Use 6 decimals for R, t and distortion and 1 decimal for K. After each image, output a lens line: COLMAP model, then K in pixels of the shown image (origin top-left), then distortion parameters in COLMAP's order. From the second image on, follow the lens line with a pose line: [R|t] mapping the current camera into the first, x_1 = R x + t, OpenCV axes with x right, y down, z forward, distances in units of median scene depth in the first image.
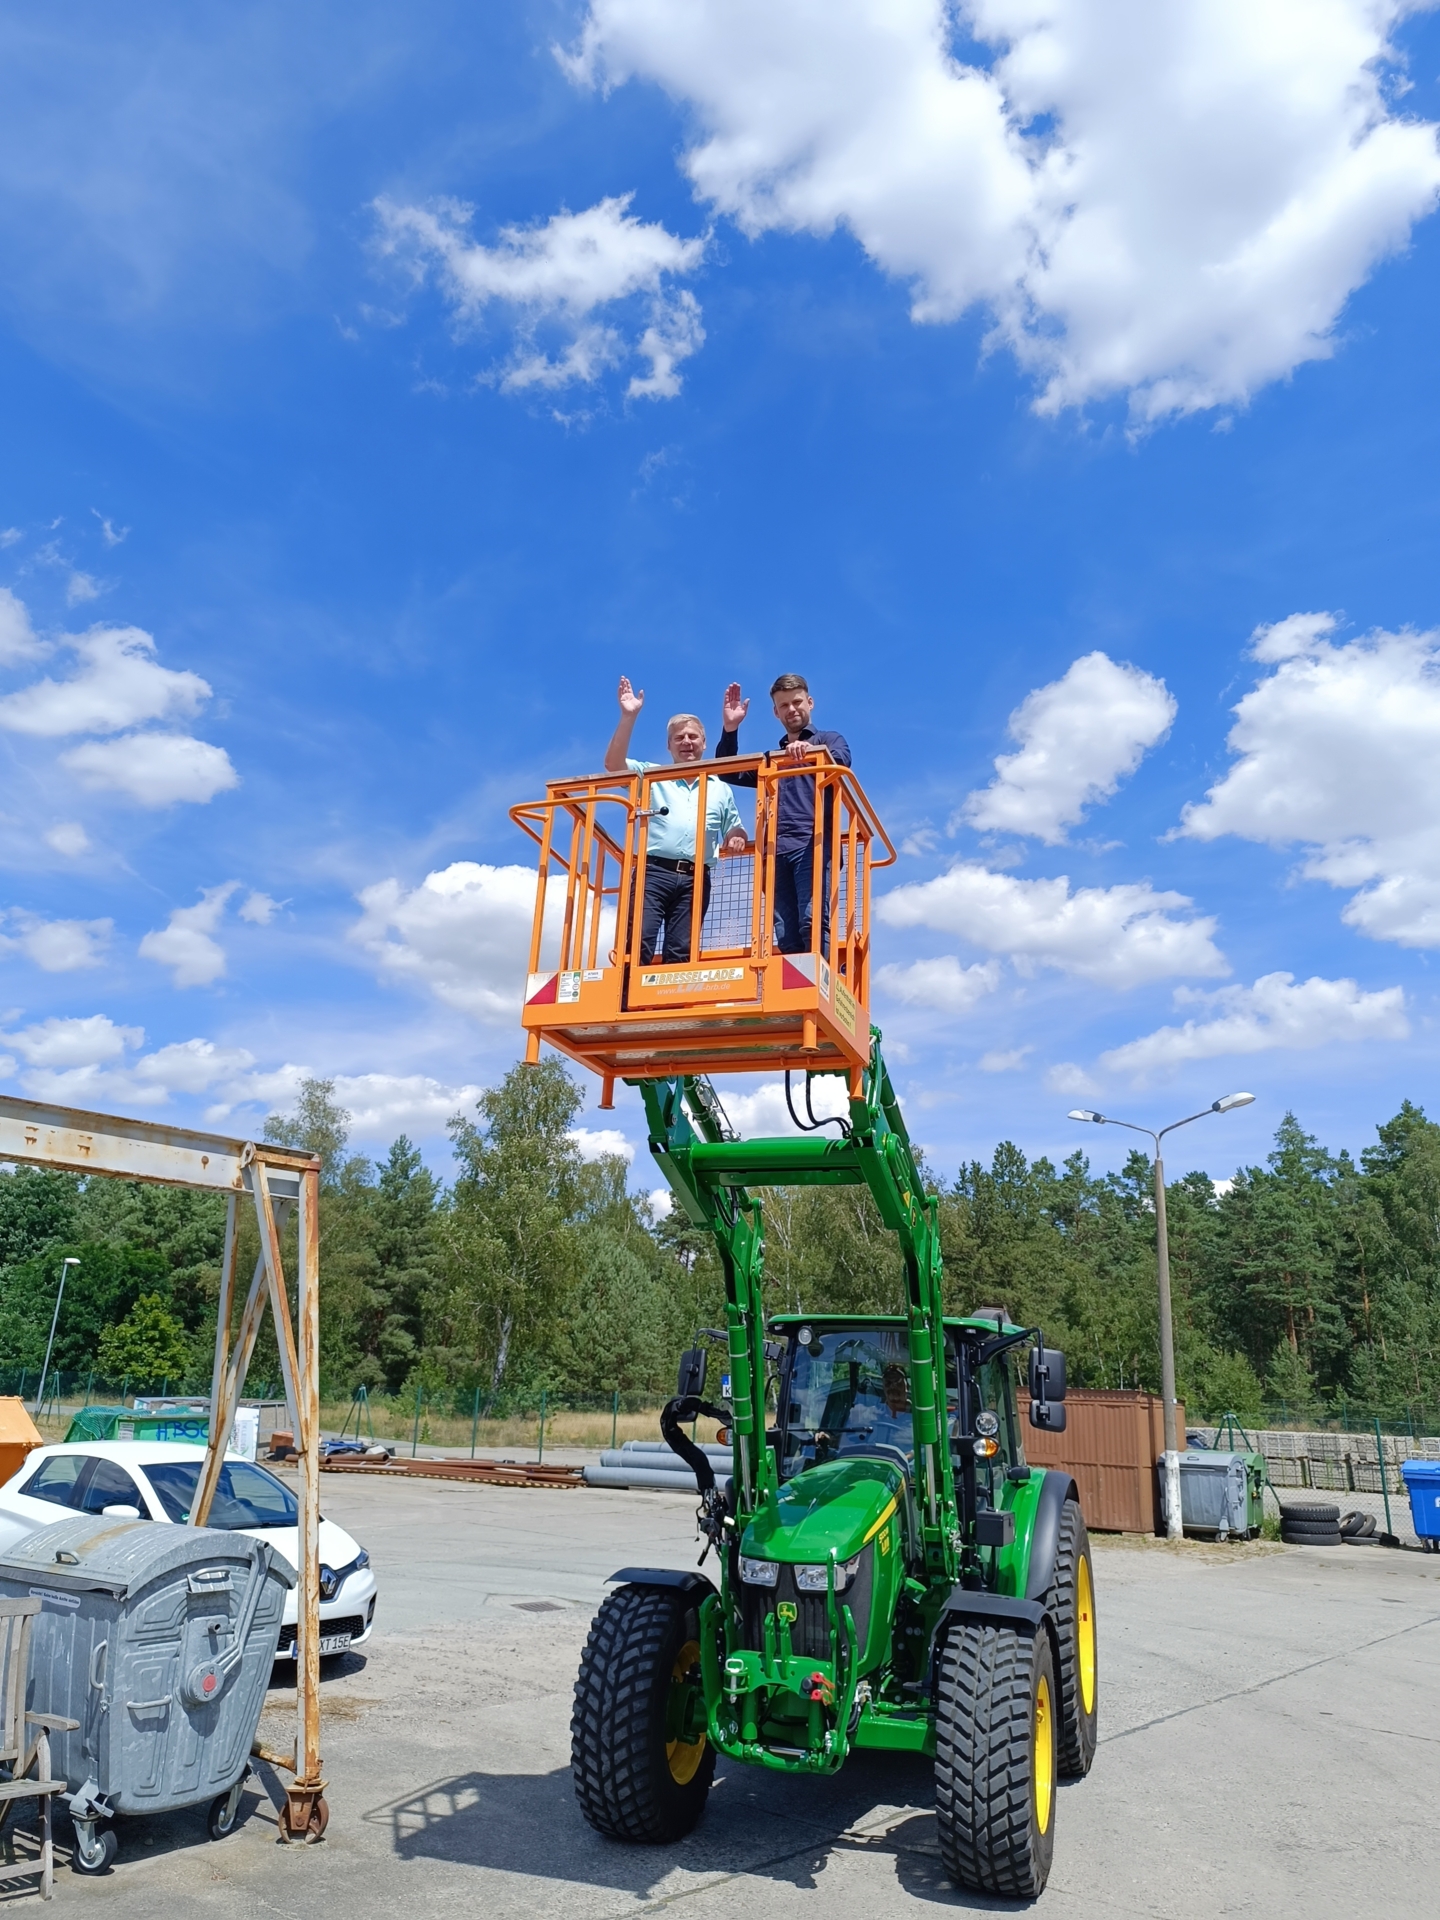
lens RADIAL K [[1315.6, 0, 720.0], [0, 1315.6, 960.0], [0, 0, 1]] dist [0.038996, -0.068364]
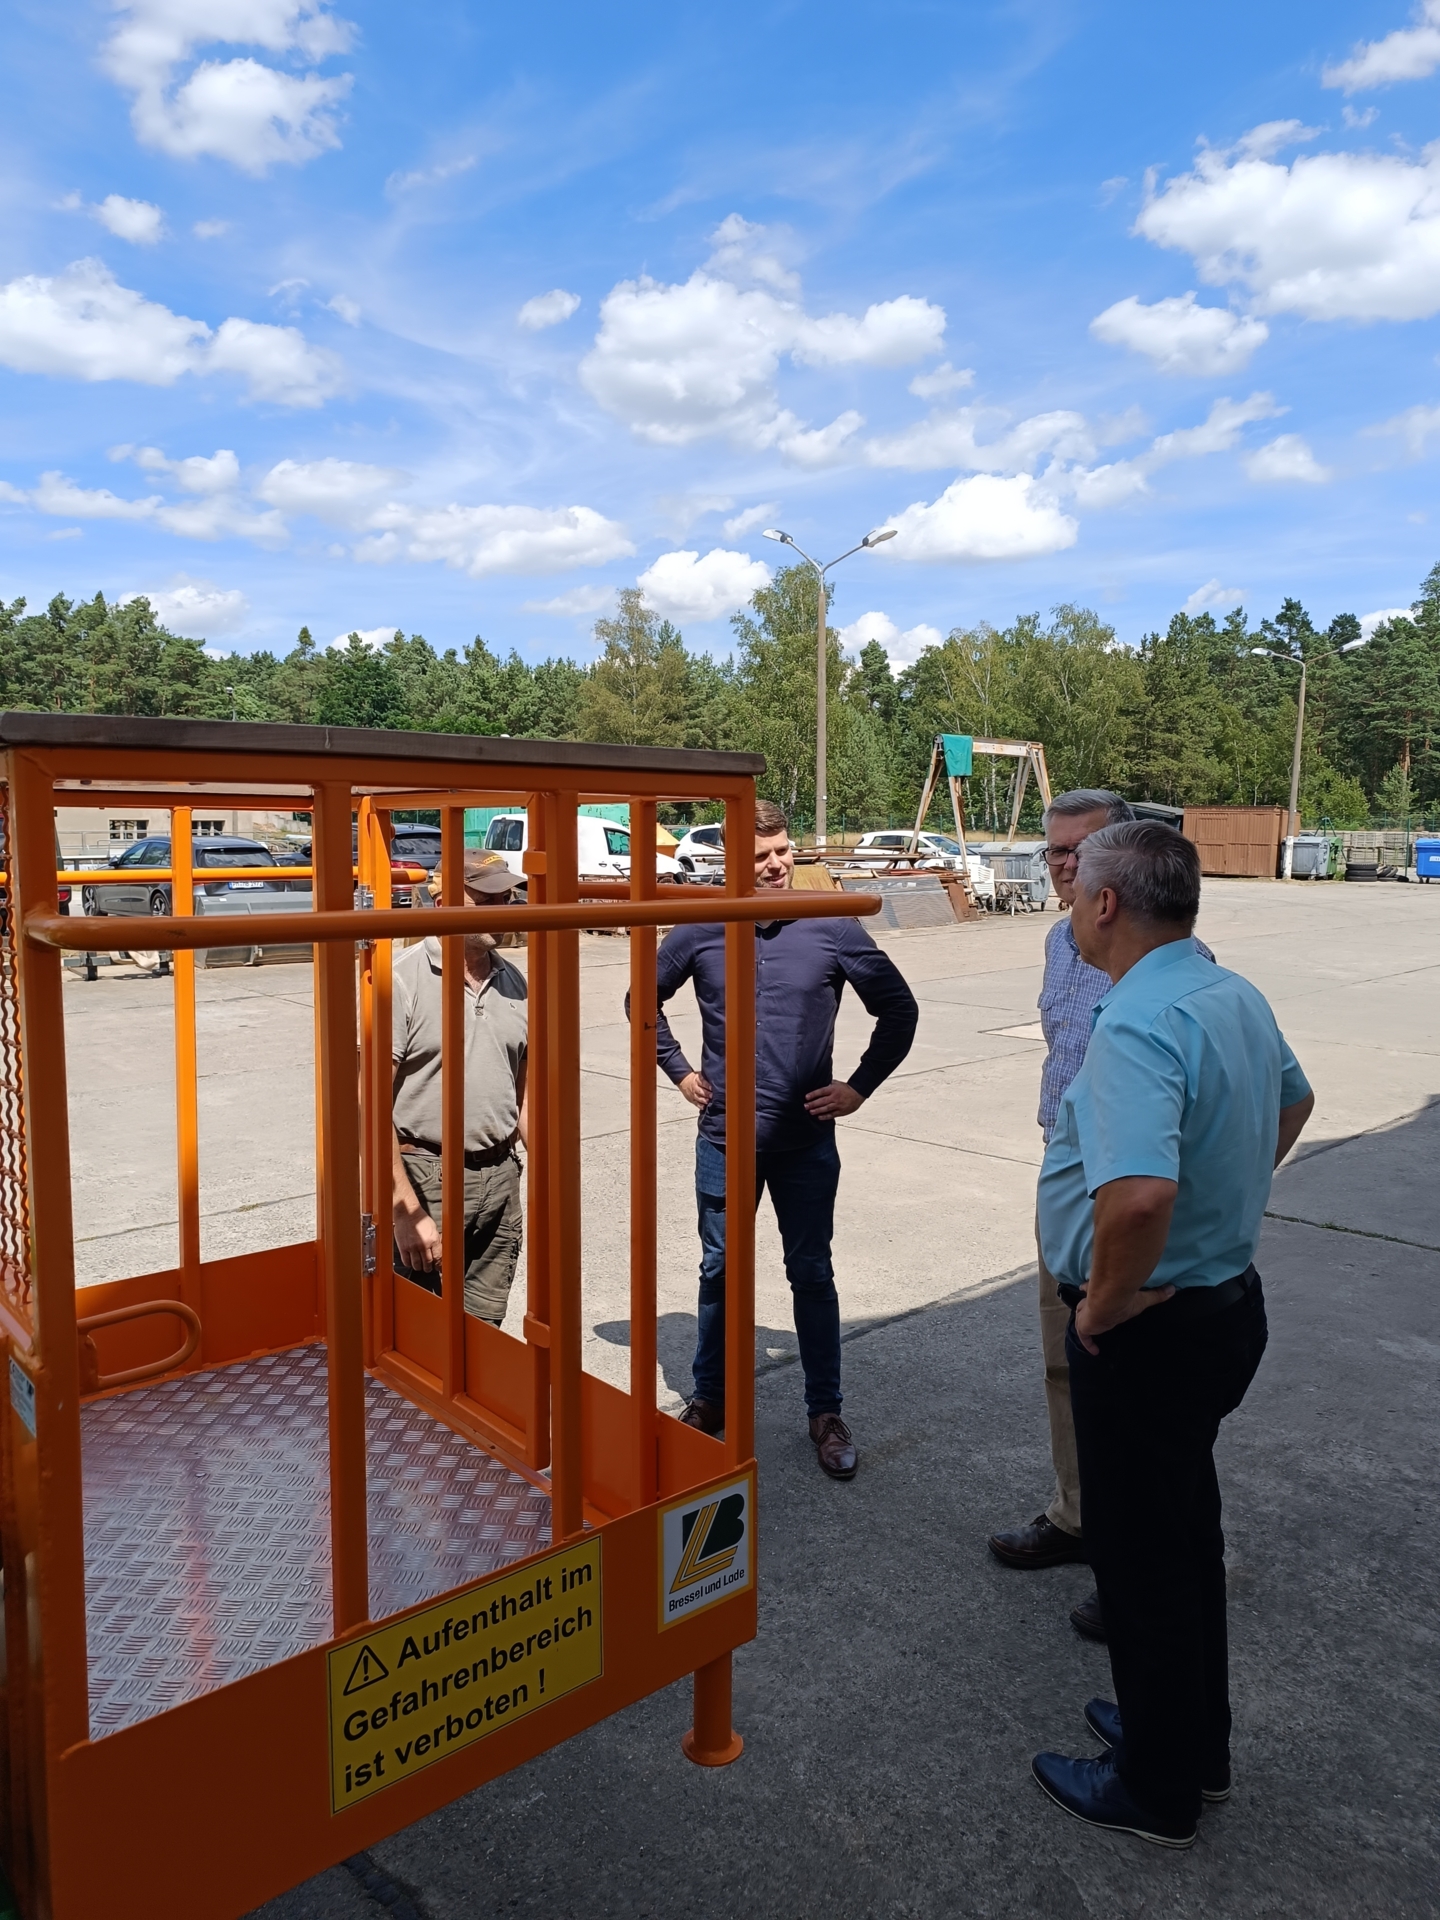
lens RADIAL K [[1315.6, 0, 720.0], [0, 1315.6, 960.0], [0, 0, 1]] dist [0.038996, -0.068364]
pose [[0.995231, -0.011463, -0.096868, -0.085190], [0.050075, 0.912267, 0.406523, -0.081680], [0.083710, -0.409435, 0.908491, -0.253244]]
